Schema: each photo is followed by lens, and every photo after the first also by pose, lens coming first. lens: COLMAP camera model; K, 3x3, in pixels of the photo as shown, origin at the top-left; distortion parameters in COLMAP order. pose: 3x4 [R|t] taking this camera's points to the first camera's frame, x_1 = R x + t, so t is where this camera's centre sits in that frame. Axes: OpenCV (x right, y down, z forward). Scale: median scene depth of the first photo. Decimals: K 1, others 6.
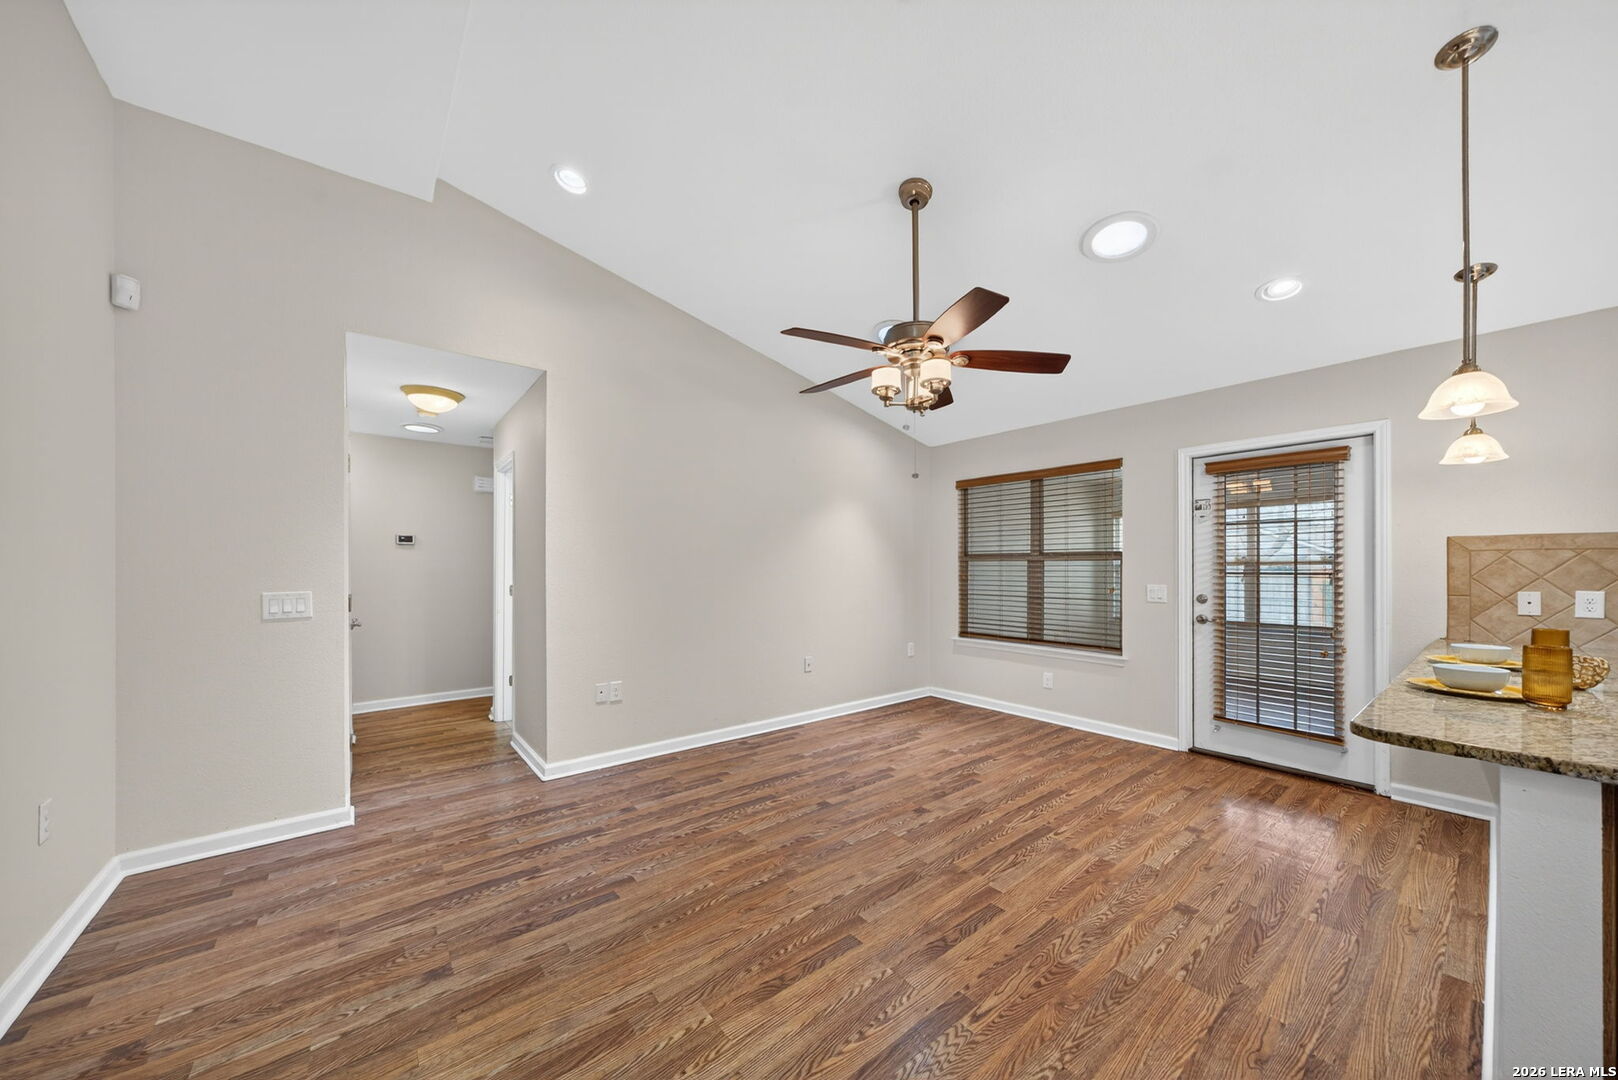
lens RADIAL K [[561.8, 0, 804.1], [0, 561.8, 566.9], [0, 0, 1]] dist [-0.001215, 0.000252]
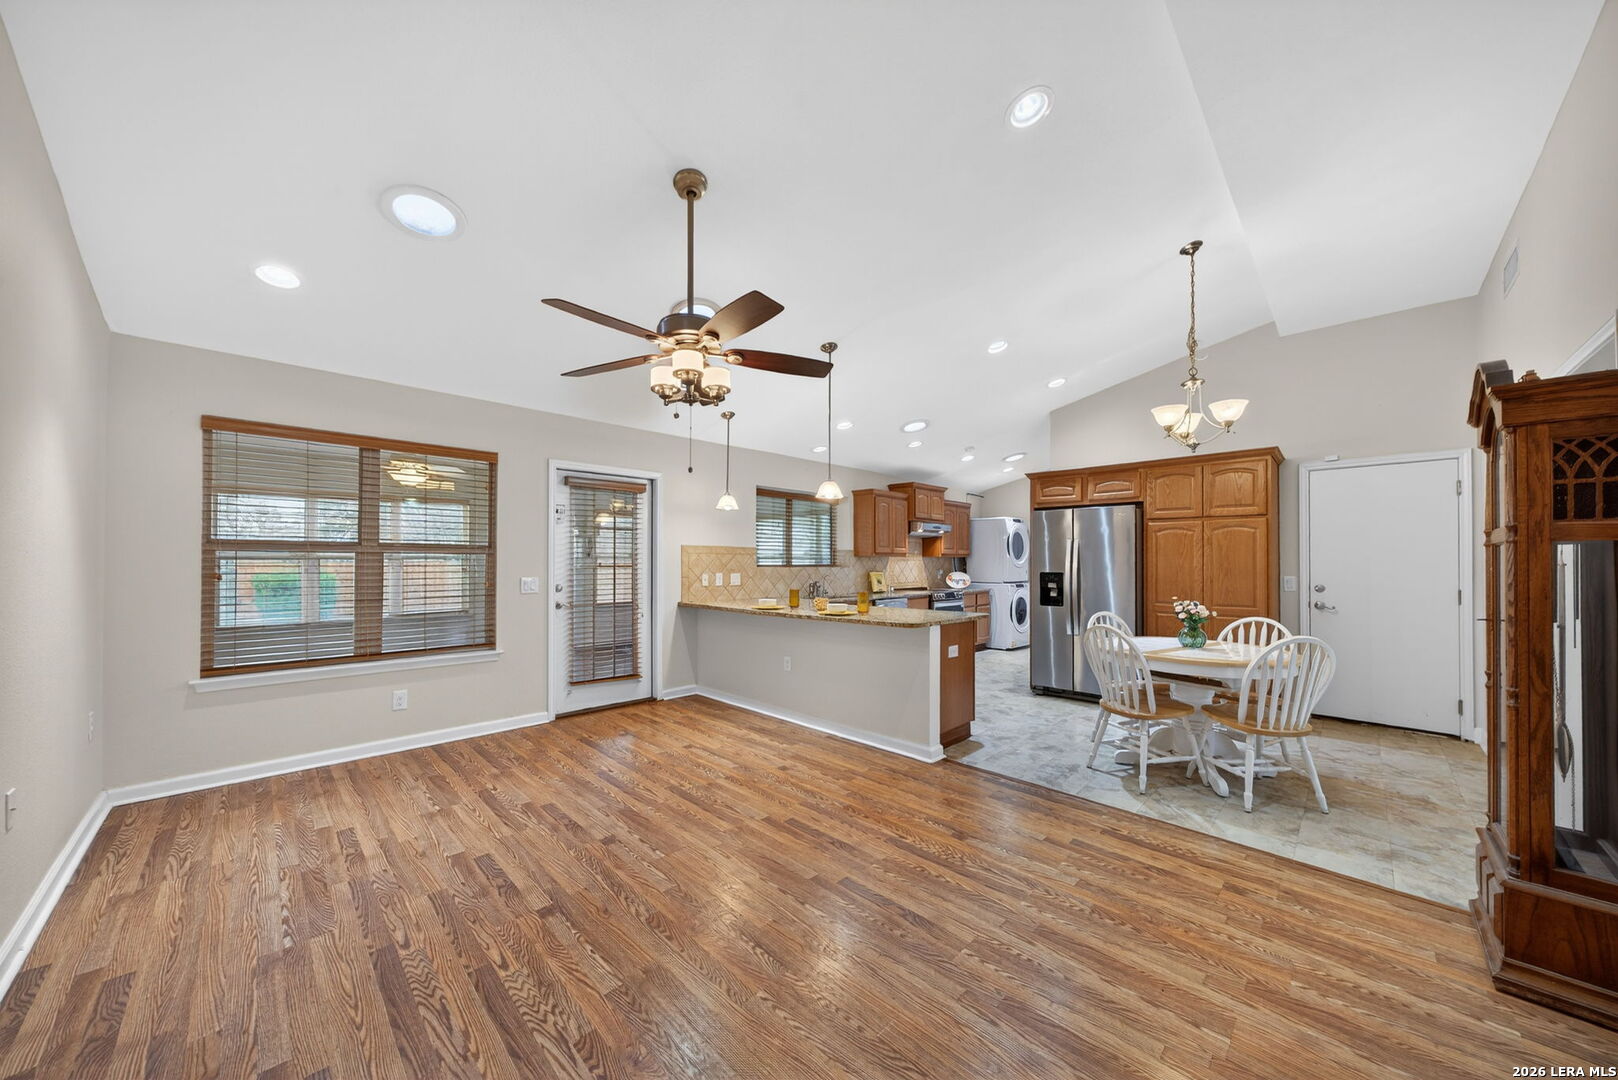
lens RADIAL K [[559.1, 0, 817.2], [0, 559.1, 556.5], [0, 0, 1]] dist [0.003481, 0.000129]
pose [[-0.118737, 0.009279, 0.992882, -0.694401], [-0.005723, 0.999933, -0.010029, -0.001355], [-0.992909, -0.006873, -0.118676, 0.777240]]
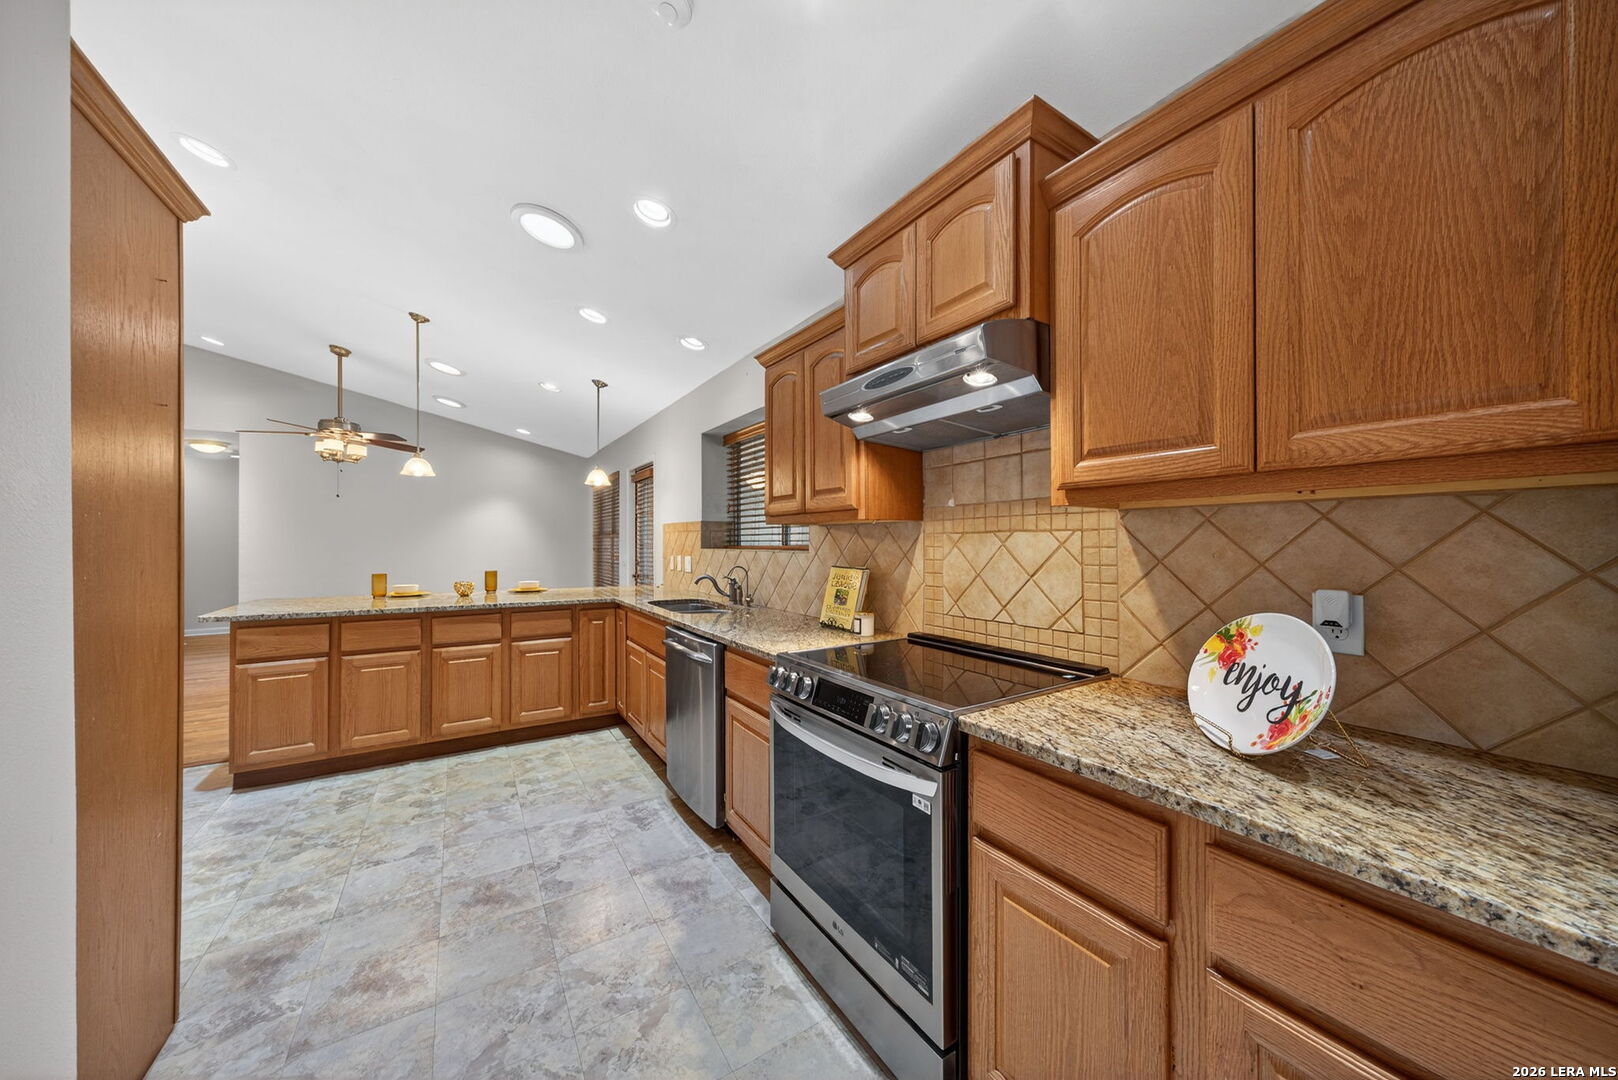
lens RADIAL K [[549.2, 0, 810.8], [0, 549.2, 543.9], [0, 0, 1]] dist [-0.007696, 0.003028]
pose [[0.994367, -0.000125, -0.105989, 1.738275], [0.000546, 0.999992, 0.003946, -0.000384], [0.105988, -0.003982, 0.994359, -0.601862]]
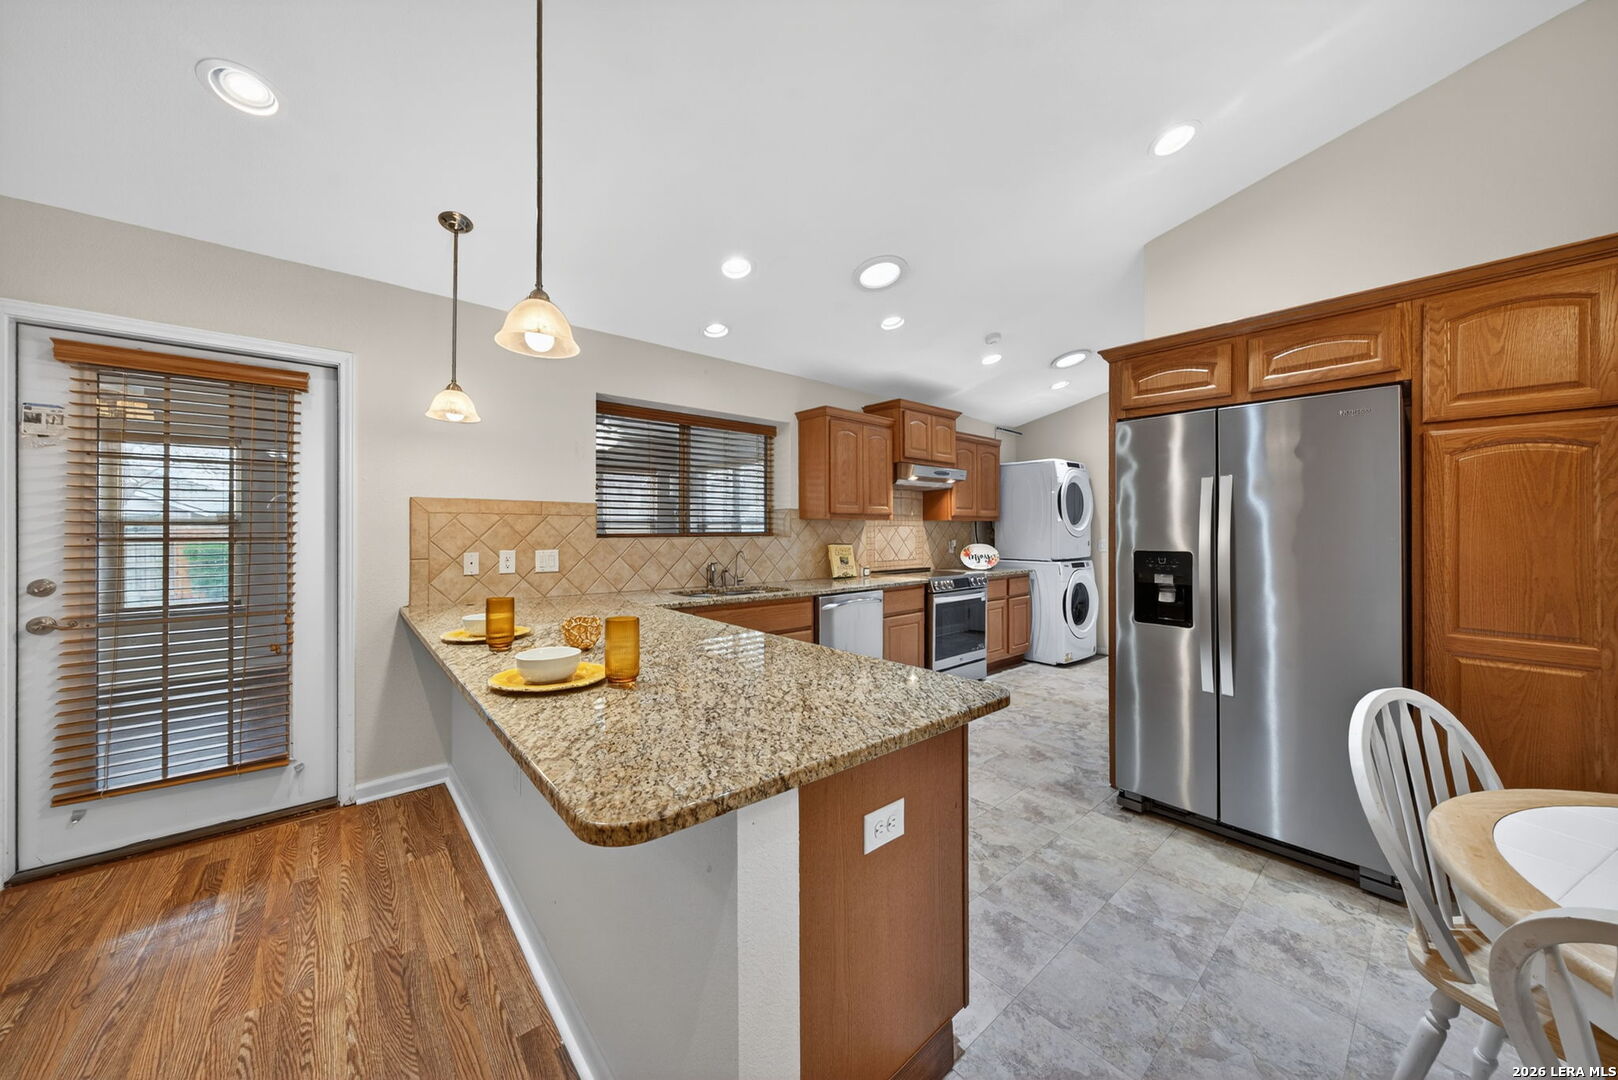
lens RADIAL K [[558.7, 0, 806.7], [0, 558.7, 527.2], [0, 0, 1]] dist [-0.000288, 0.000270]
pose [[-0.030200, 0.001370, 0.999543, 0.193777], [-0.003904, 0.999991, -0.001489, -0.004967], [-0.999536, -0.003947, -0.030195, 0.365180]]
